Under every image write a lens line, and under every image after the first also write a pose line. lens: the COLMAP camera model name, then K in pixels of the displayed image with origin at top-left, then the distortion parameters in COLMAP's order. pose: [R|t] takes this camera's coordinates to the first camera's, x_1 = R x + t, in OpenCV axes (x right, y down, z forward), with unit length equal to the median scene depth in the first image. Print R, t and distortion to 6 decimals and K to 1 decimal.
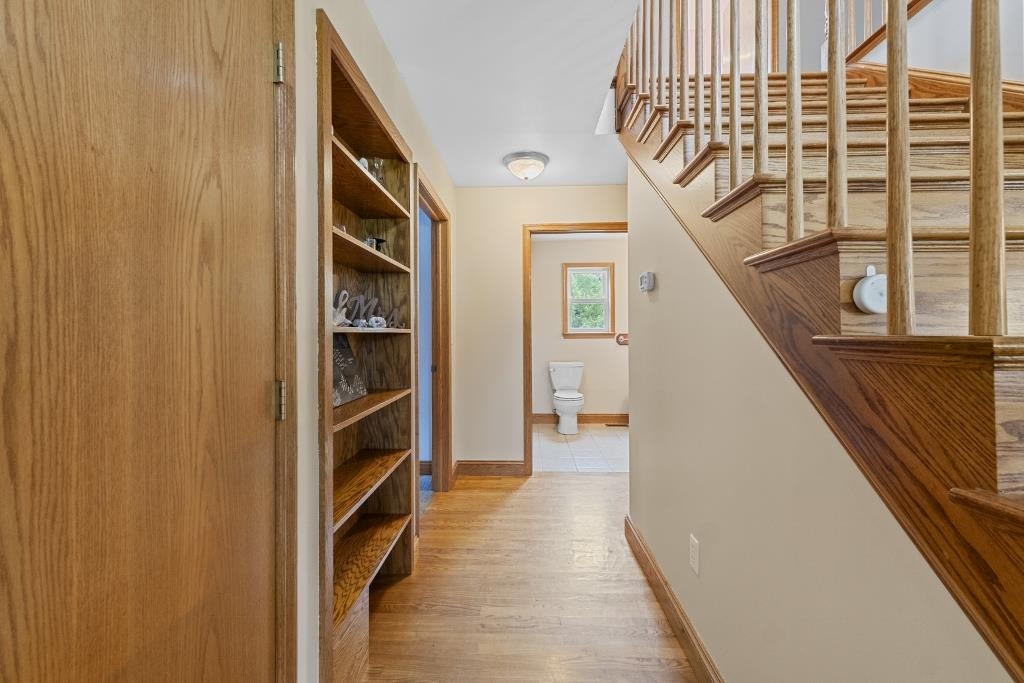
lens RADIAL K [[434.8, 0, 512.0], [0, 434.8, 339.5], [0, 0, 1]] dist [0.004724, 0.000088]
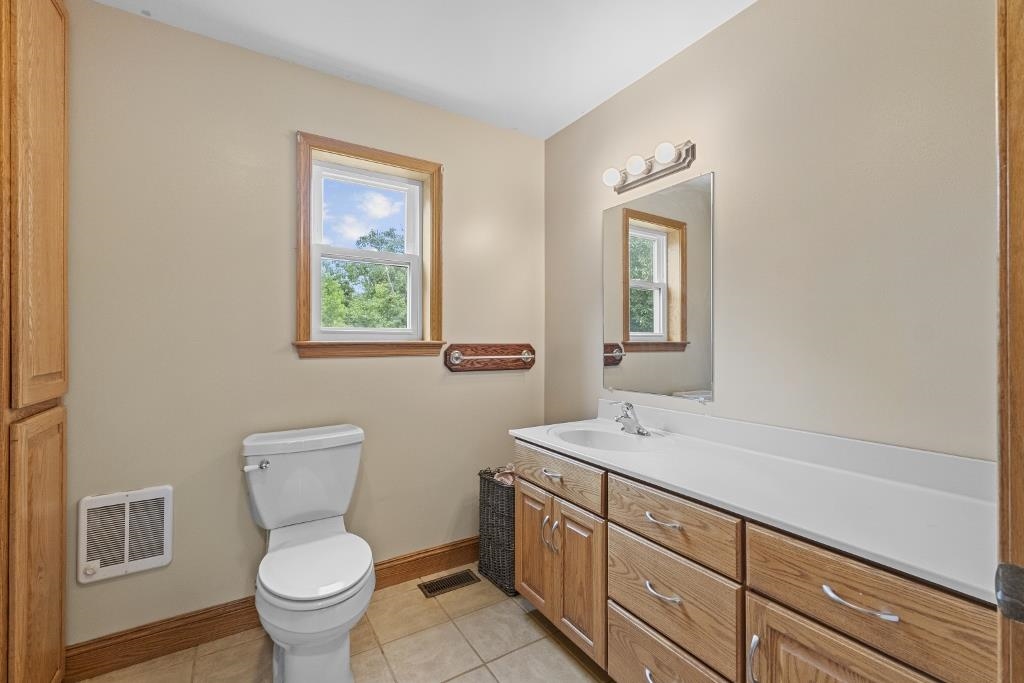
lens RADIAL K [[434.8, 0, 512.0], [0, 434.8, 339.5], [0, 0, 1]] dist [0.004724, 0.000088]
pose [[0.831798, 0.009550, 0.554996, 0.070485], [-0.001546, 0.999888, -0.014888, -0.011788], [-0.555076, 0.011526, 0.831720, 0.634909]]
